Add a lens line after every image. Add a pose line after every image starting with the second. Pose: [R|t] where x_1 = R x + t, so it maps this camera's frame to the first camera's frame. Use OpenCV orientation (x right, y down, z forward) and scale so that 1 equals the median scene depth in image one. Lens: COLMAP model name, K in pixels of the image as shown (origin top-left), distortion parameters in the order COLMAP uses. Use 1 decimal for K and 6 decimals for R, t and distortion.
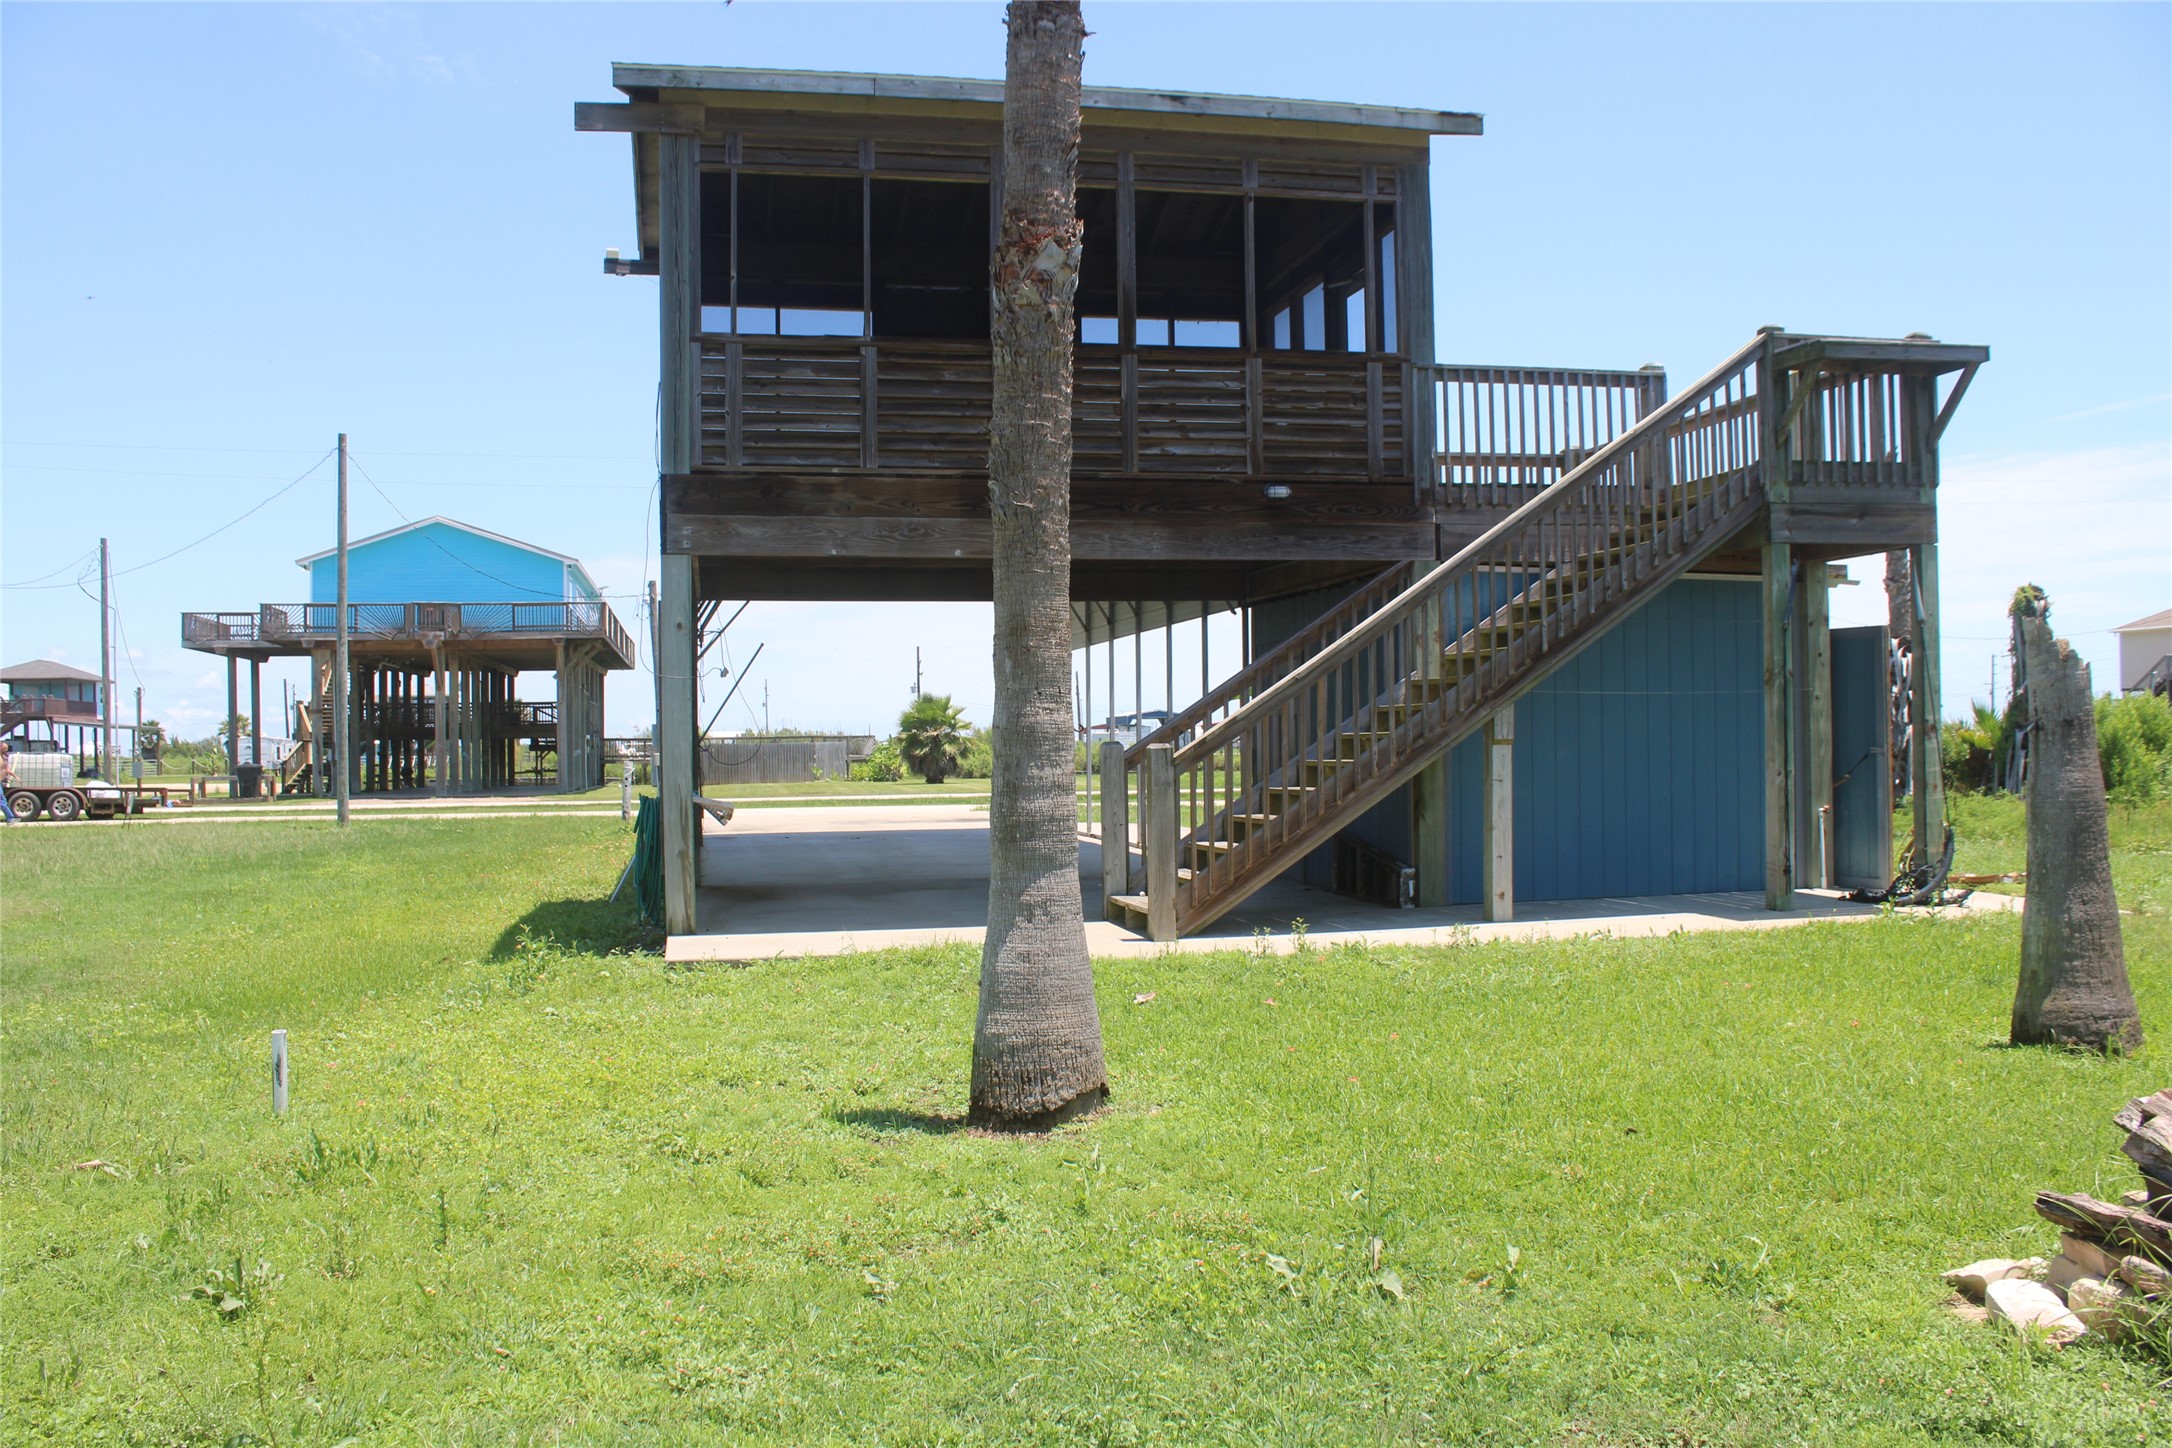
lens RADIAL K [[1806.9, 0, 1082.9], [0, 1806.9, 724.9], [0, 0, 1]] dist [-0.175613, 0.160363]
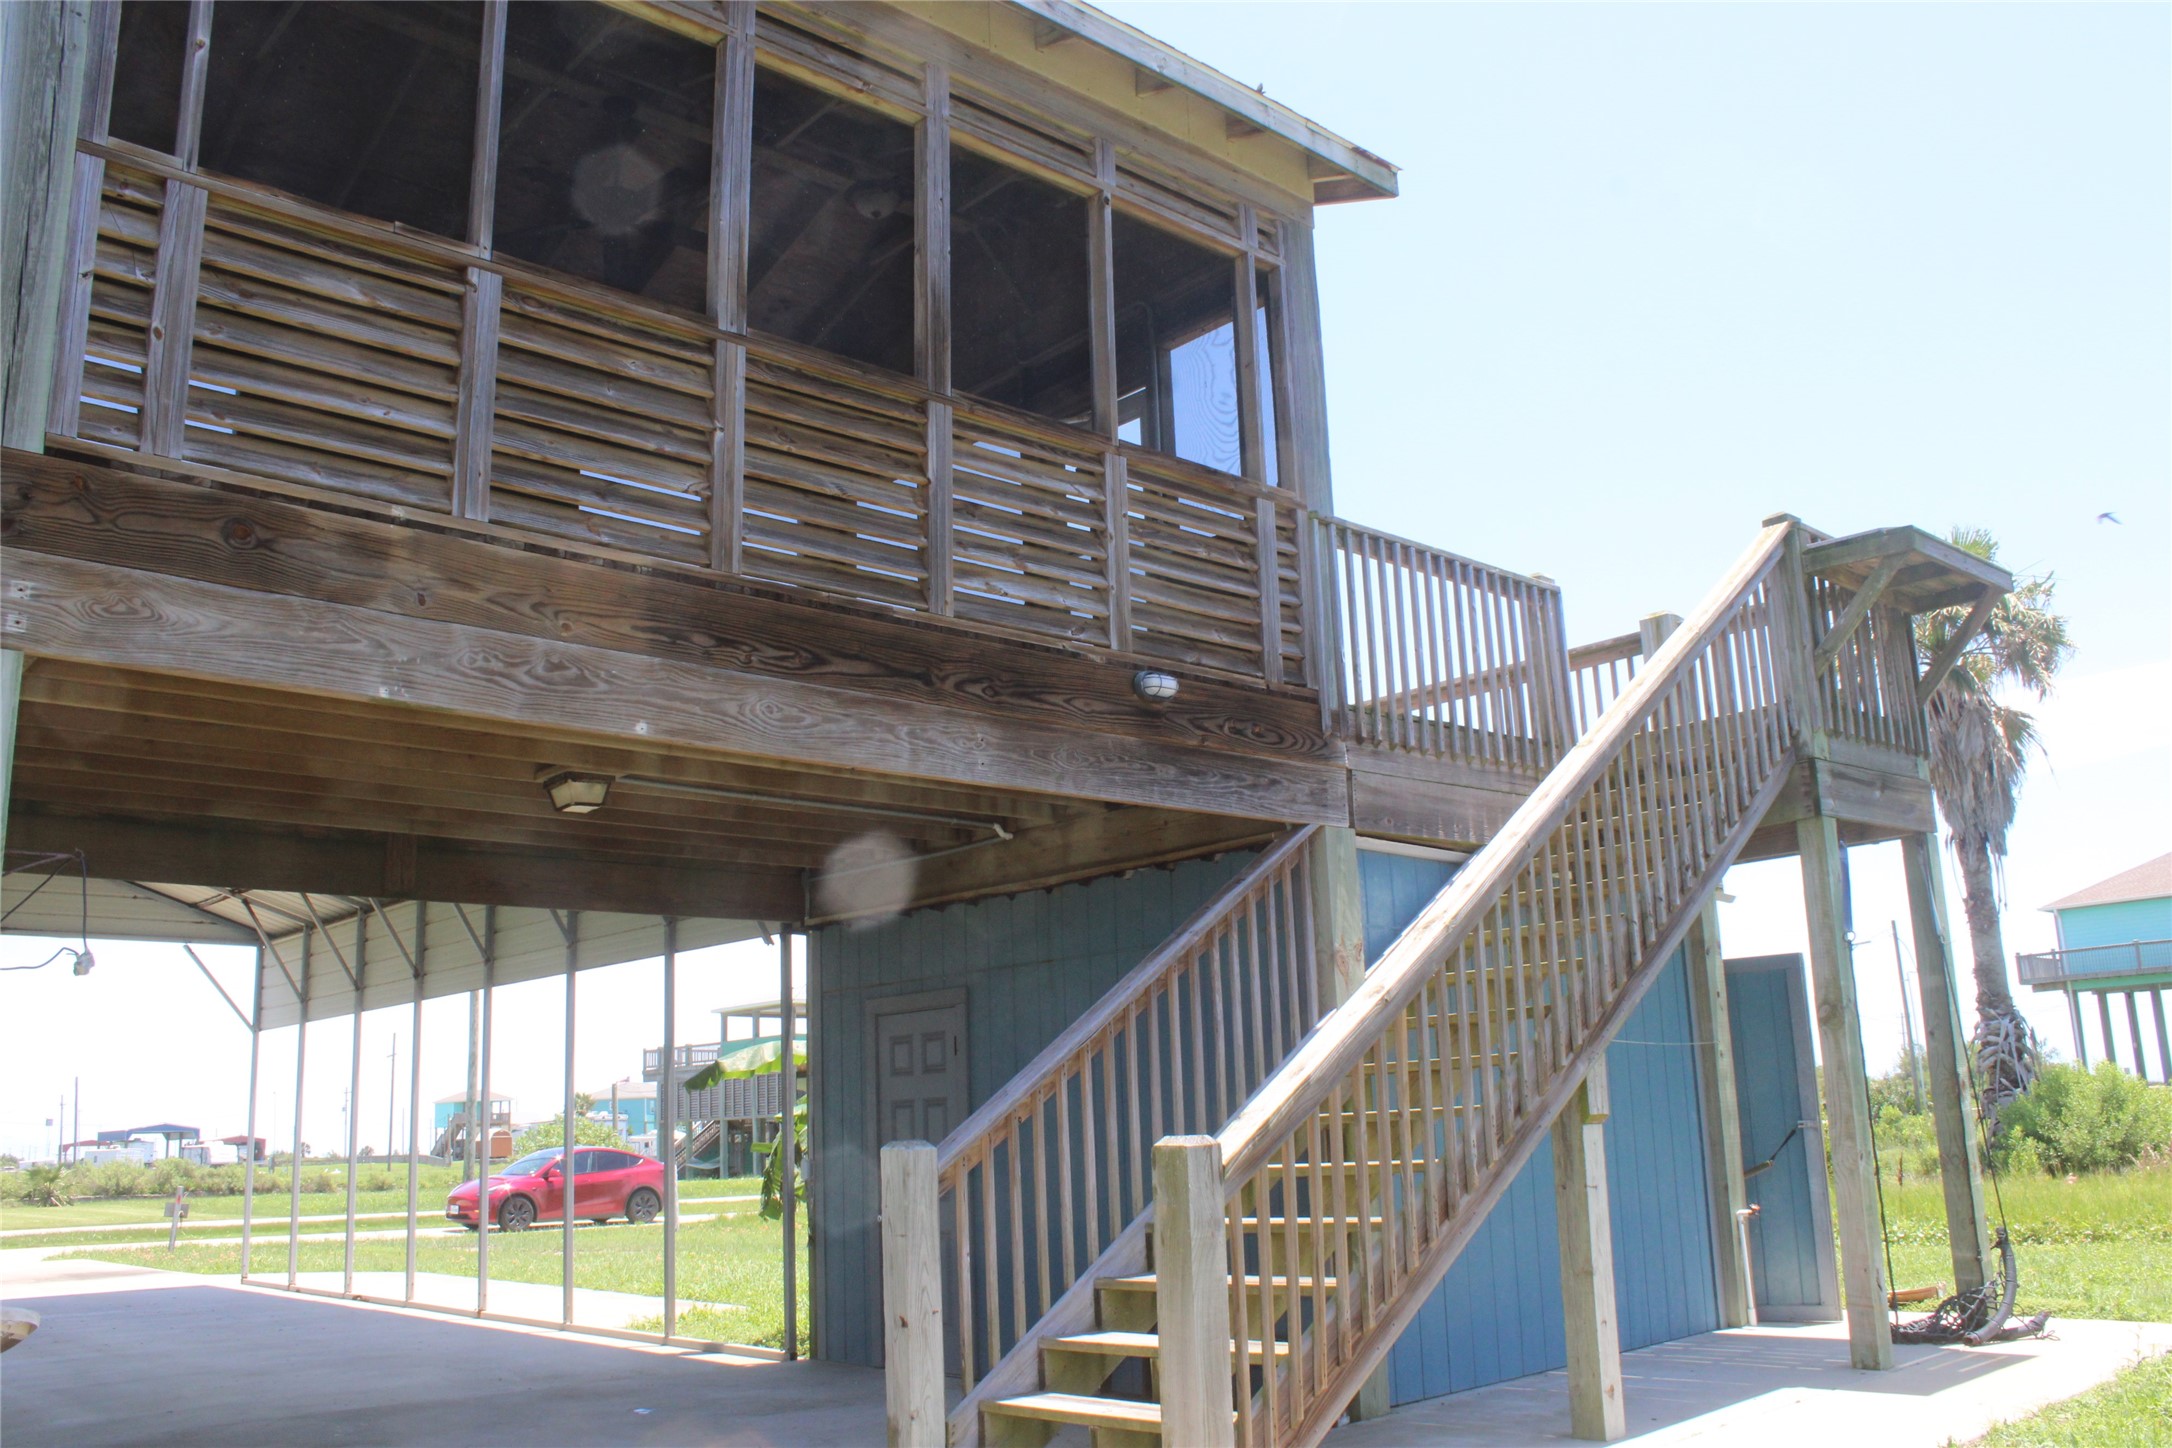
lens RADIAL K [[1806.9, 0, 1082.9], [0, 1806.9, 724.9], [0, 0, 1]] dist [-0.175613, 0.160363]
pose [[0.864232, 0.093113, 0.494402, -0.192206], [0.021115, 0.975144, -0.220564, 0.007188], [-0.502651, 0.201058, 0.840784, 0.538889]]
